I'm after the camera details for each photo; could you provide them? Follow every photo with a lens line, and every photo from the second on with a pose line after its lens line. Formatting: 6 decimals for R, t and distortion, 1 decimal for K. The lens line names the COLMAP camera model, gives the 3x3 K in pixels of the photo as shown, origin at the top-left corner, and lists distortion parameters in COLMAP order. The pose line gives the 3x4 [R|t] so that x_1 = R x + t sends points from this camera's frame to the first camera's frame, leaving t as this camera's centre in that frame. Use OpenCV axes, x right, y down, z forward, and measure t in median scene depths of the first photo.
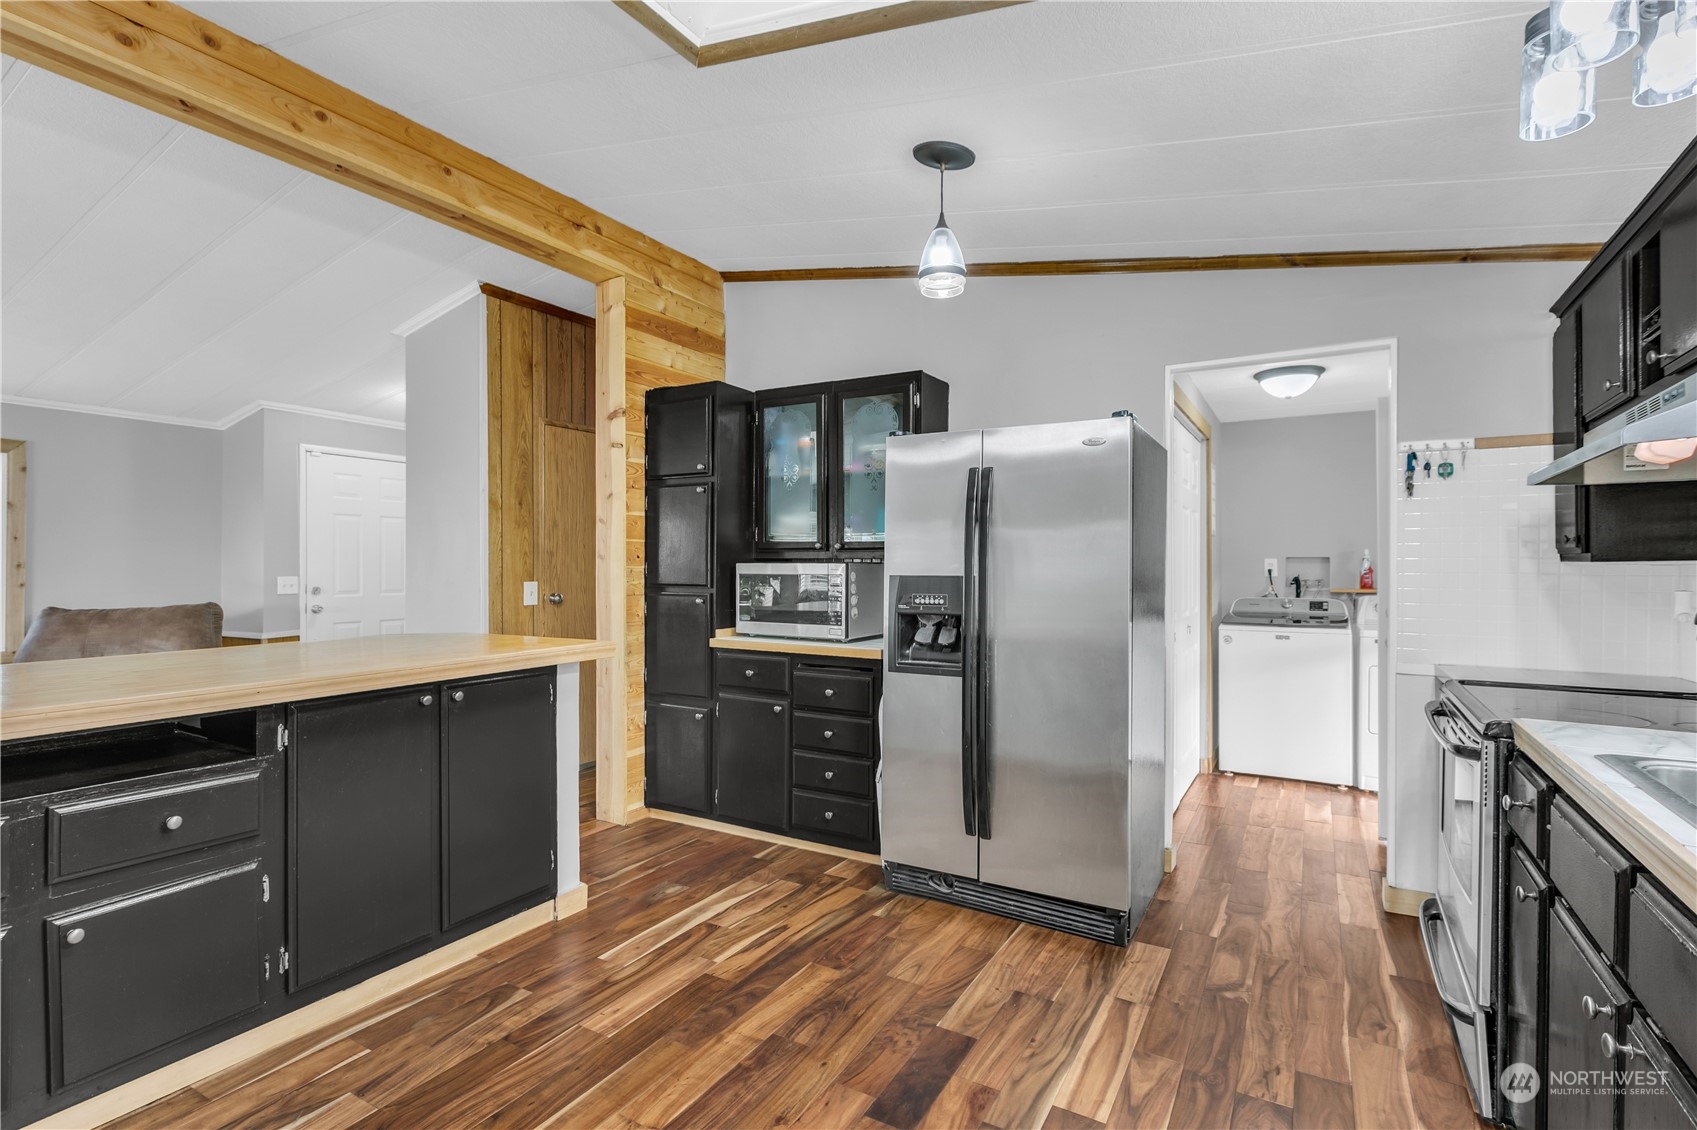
lens RADIAL K [[792.7, 0, 840.9], [0, 792.7, 572.6], [0, 0, 1]] dist [0.000475, -0.000066]
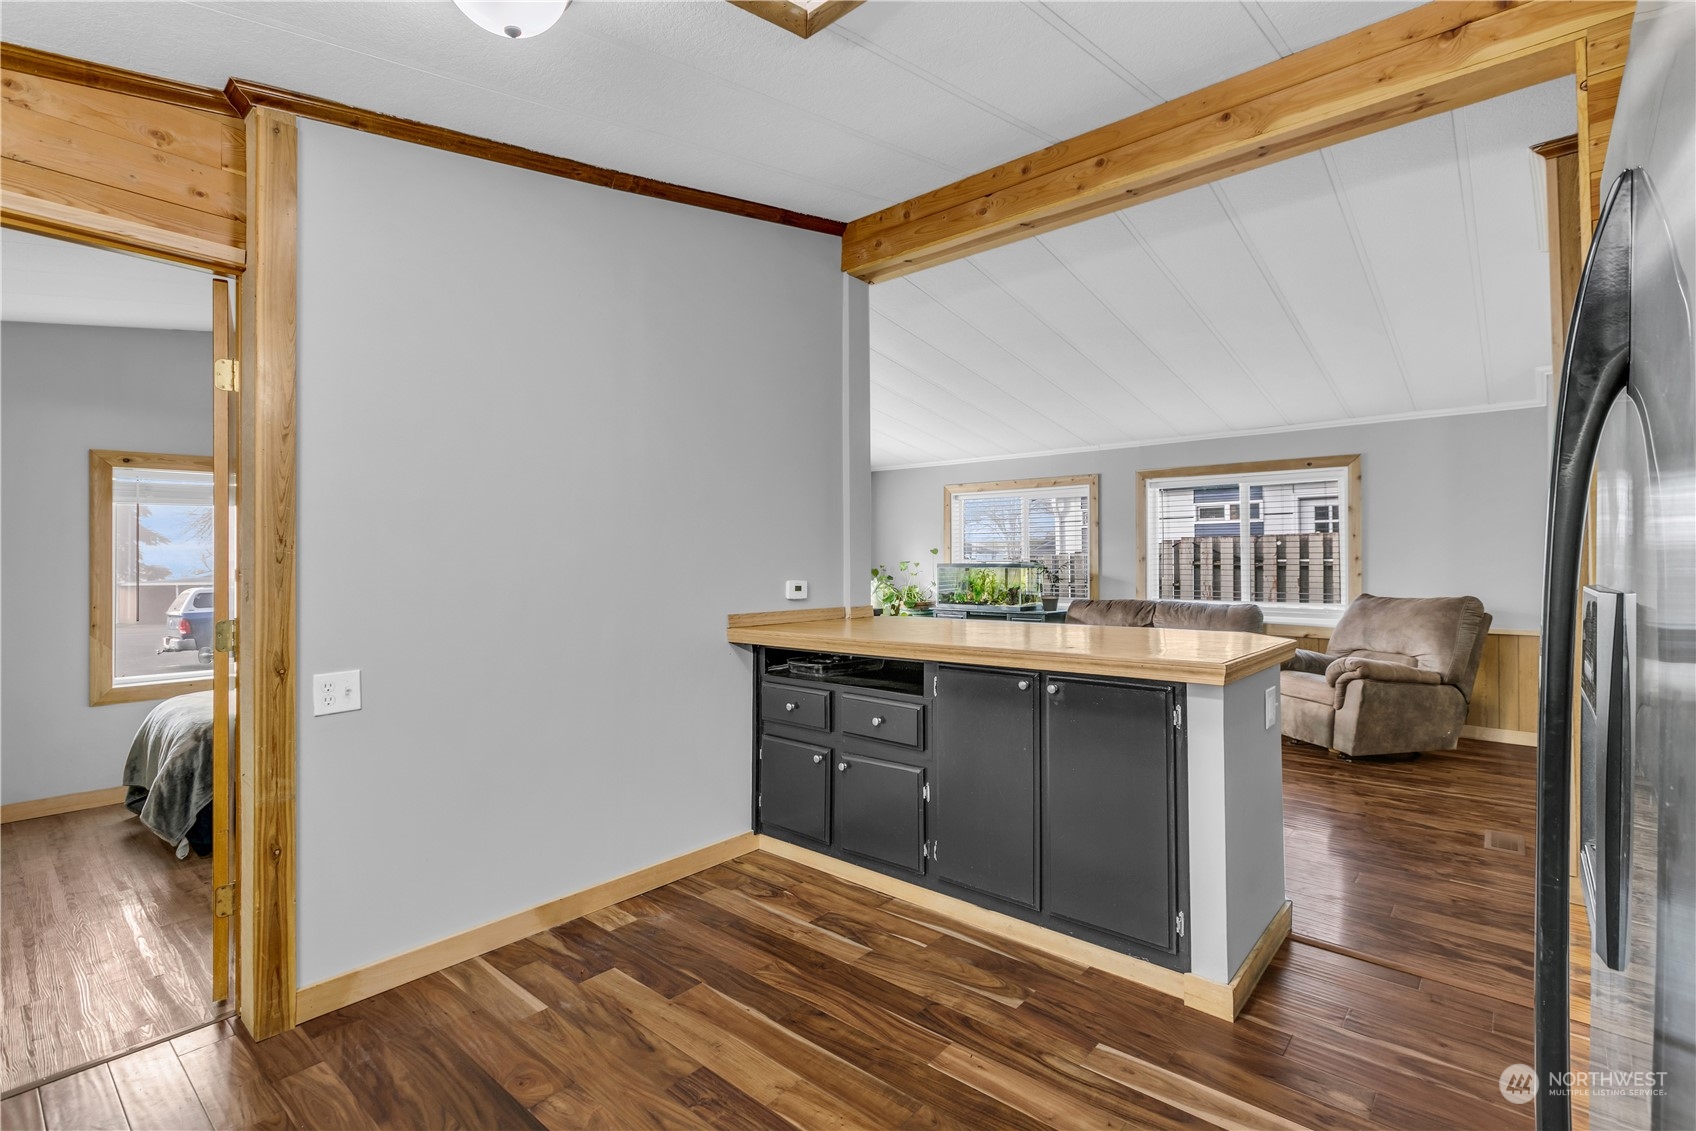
lens RADIAL K [[782.9, 0, 848.9], [0, 782.9, 553.8], [0, 0, 1]] dist [0.001124, 0.000180]
pose [[-0.170634, -0.008582, -0.985297, 0.484654], [-0.002536, 0.999963, -0.008271, -0.006973], [0.985331, 0.001087, -0.170650, 0.806710]]
